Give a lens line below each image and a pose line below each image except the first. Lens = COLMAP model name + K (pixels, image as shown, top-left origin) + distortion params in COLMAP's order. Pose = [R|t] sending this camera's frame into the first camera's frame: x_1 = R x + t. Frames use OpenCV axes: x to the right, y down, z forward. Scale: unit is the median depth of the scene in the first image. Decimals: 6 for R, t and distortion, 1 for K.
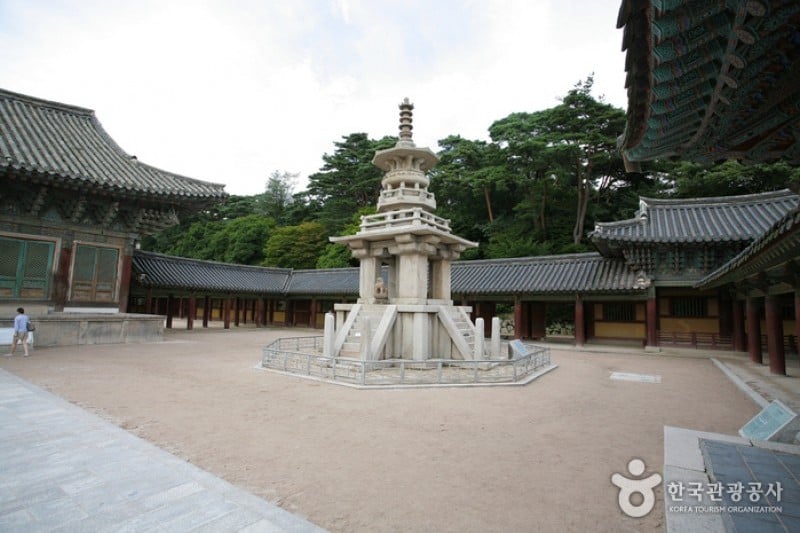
lens RADIAL K [[372.2, 0, 404.1], [0, 372.2, 269.2], [0, 0, 1]] dist [-0.025054, 0.001005]
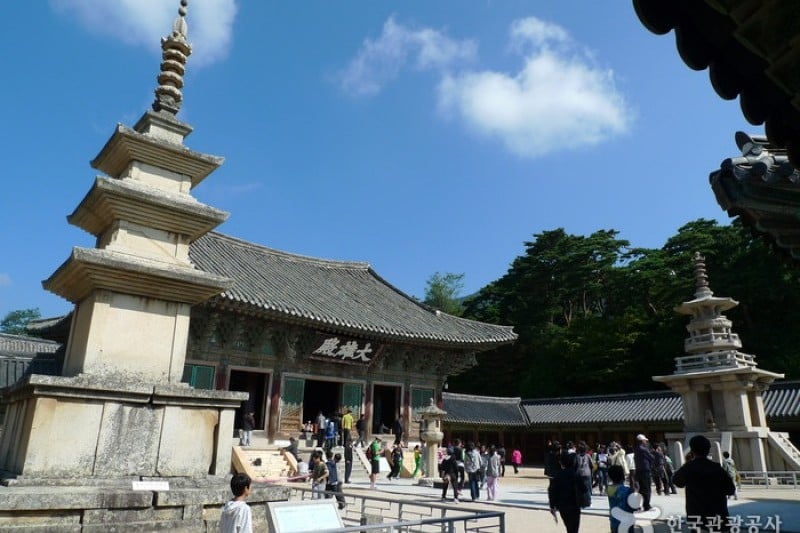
lens RADIAL K [[577.0, 0, 394.6], [0, 577.0, 264.7], [0, 0, 1]] dist [-0.024489, -0.003768]
pose [[0.964945, -0.087182, -0.247551, -0.487289], [0.034049, 0.976828, -0.211298, -0.072817], [0.260236, 0.195462, 0.945554, -1.001174]]
